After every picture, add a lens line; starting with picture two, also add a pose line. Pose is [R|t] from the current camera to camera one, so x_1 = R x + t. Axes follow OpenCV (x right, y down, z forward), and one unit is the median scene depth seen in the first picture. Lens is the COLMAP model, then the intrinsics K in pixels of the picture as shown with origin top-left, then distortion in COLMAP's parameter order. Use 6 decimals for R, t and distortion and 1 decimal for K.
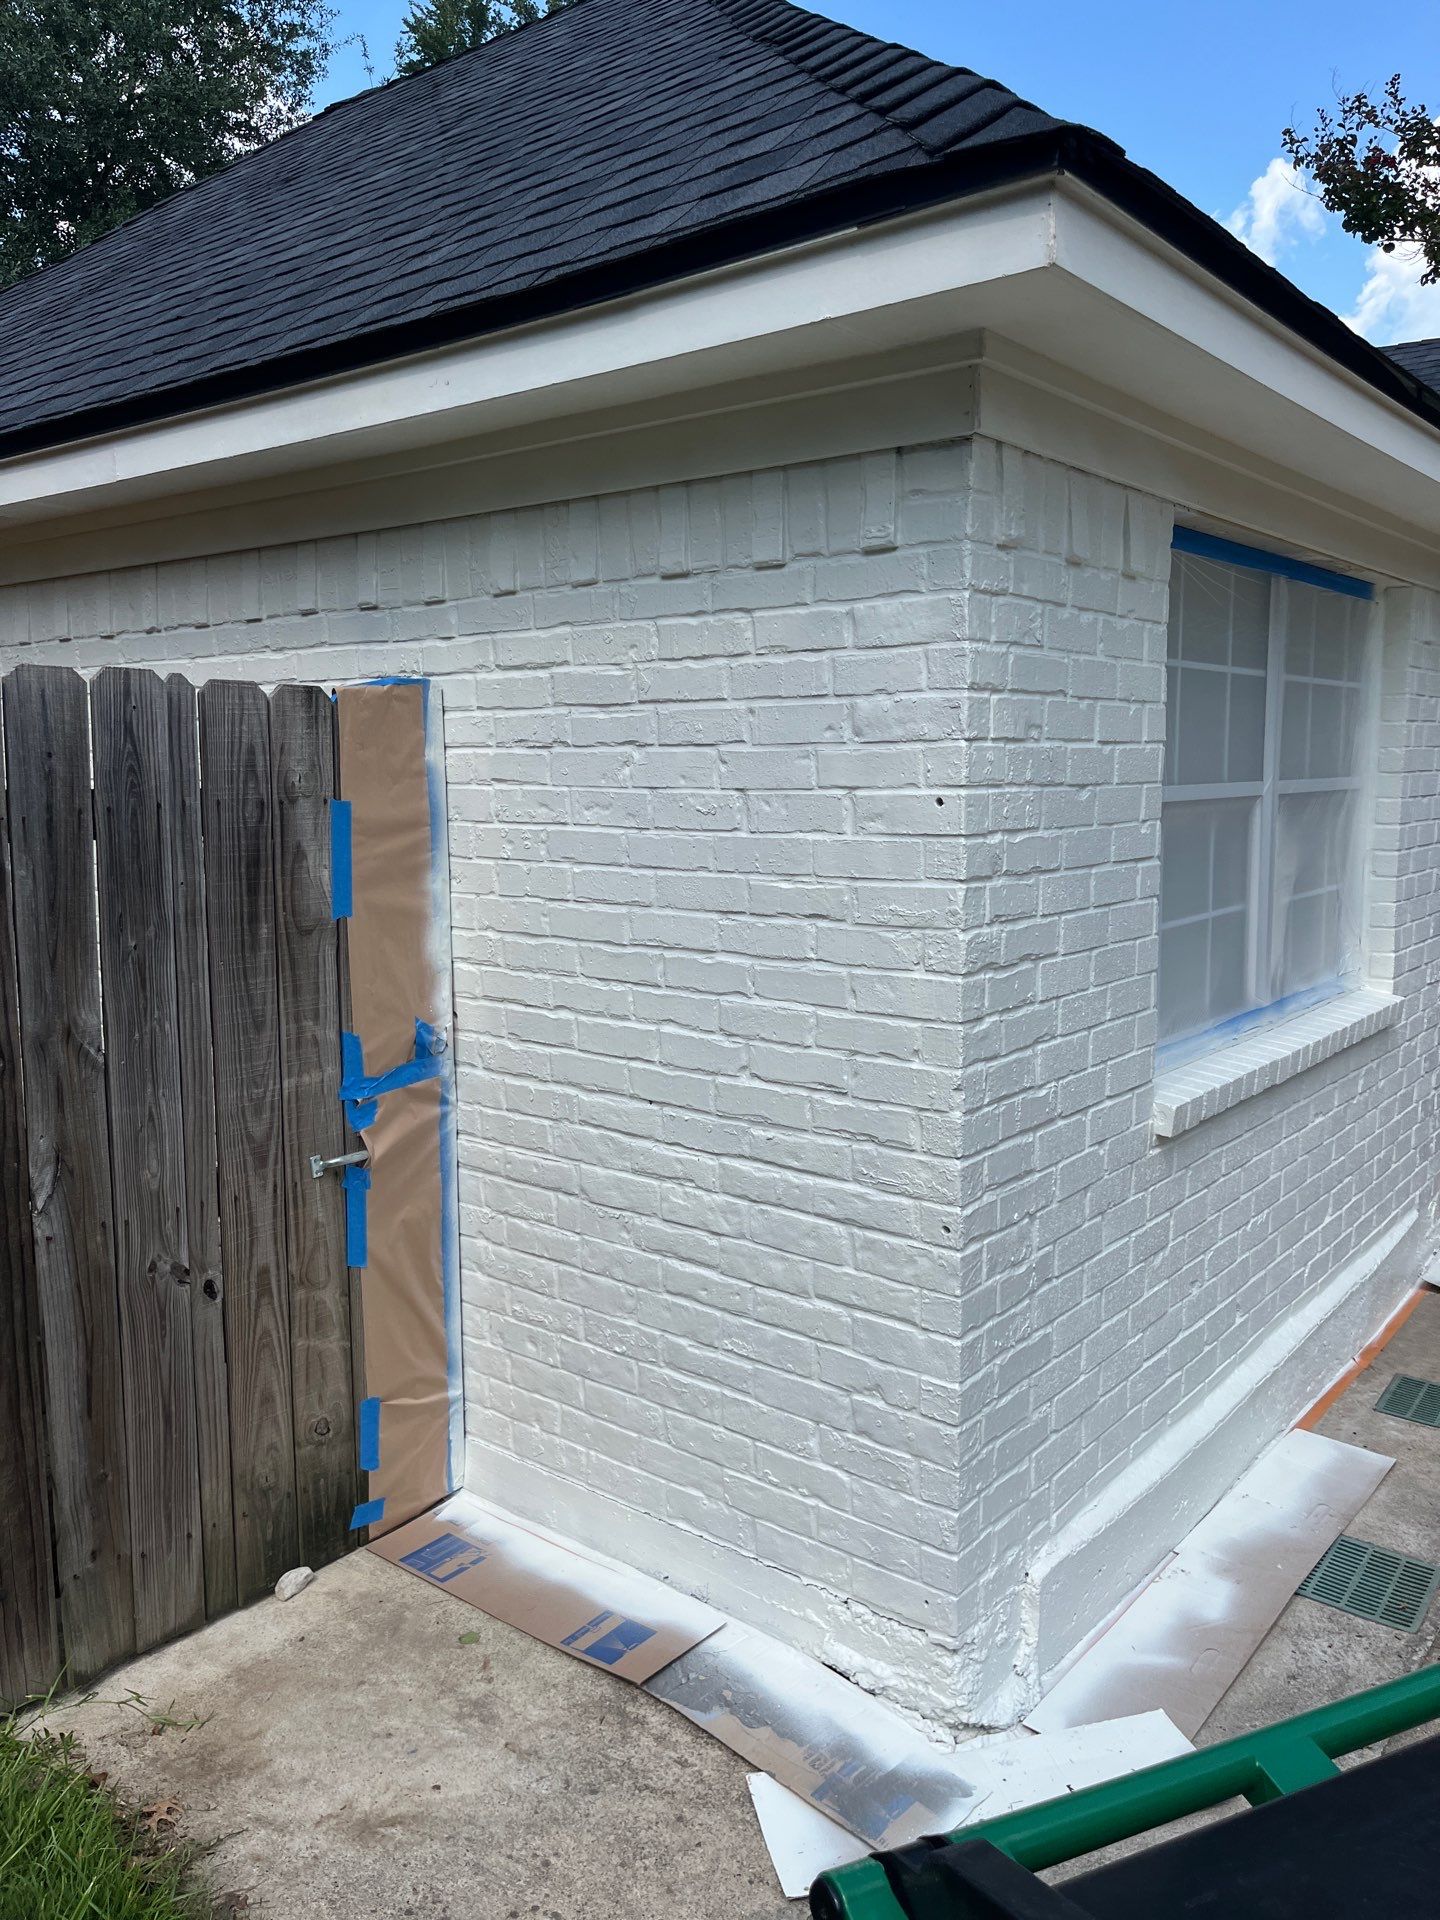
lens RADIAL K [[1460.0, 0, 720.9], [0, 1460.0, 953.8], [0, 0, 1]] dist [0.108213, -0.231758]
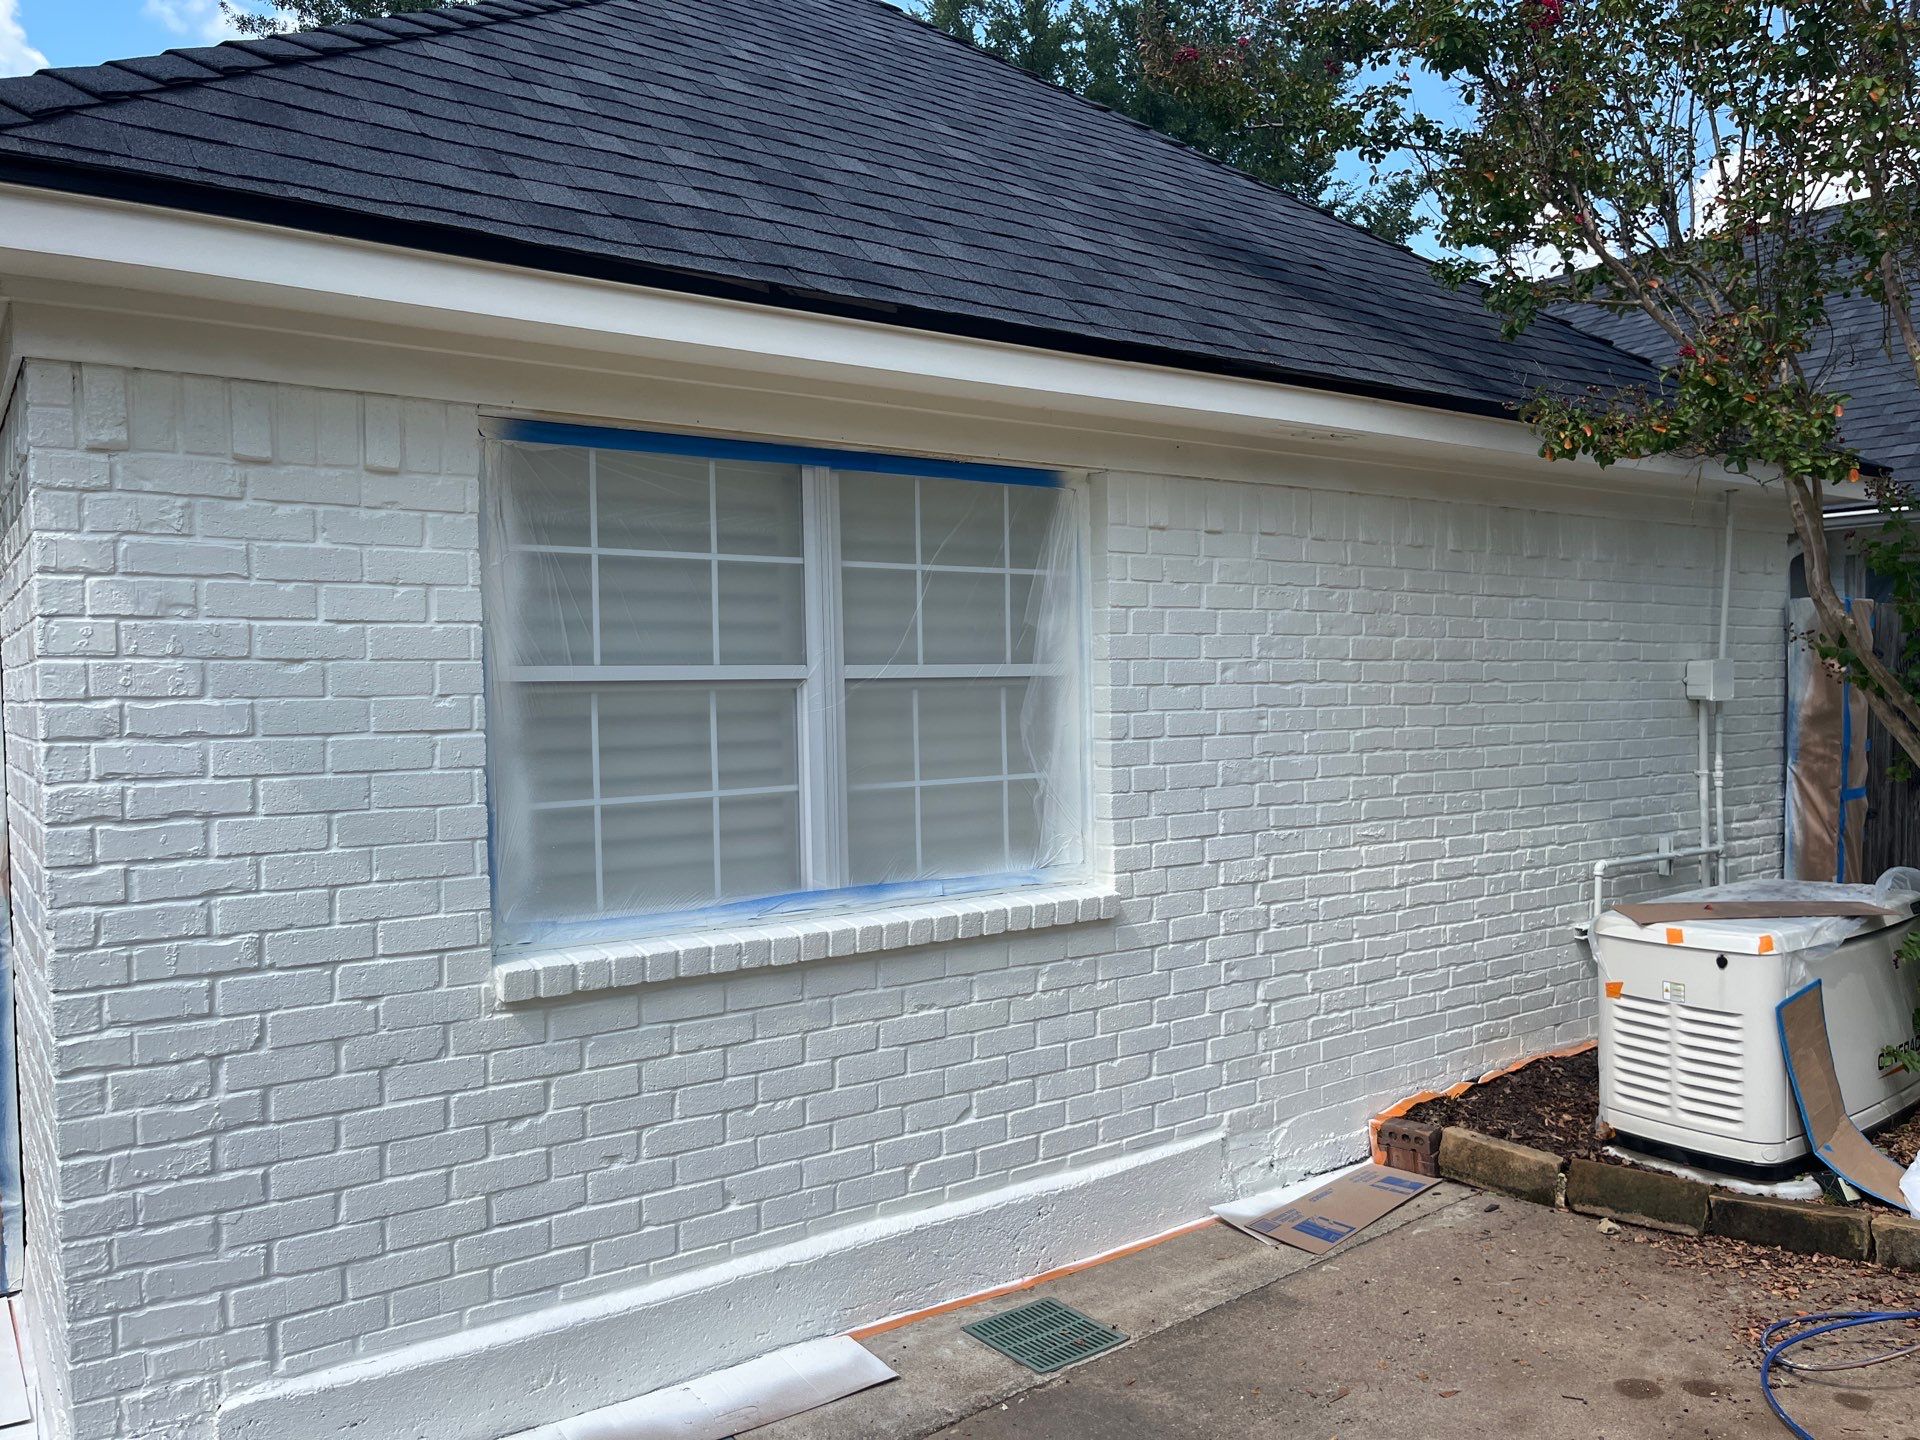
lens RADIAL K [[1449.6, 0, 956.0], [0, 1449.6, 719.2], [0, 0, 1]] dist [0.012513, -0.004095]
pose [[0.961737, 0.000333, -0.273974, 1.027005], [-0.028739, 0.994605, -0.099675, 0.022948], [0.272462, 0.103735, 0.956558, 0.108785]]
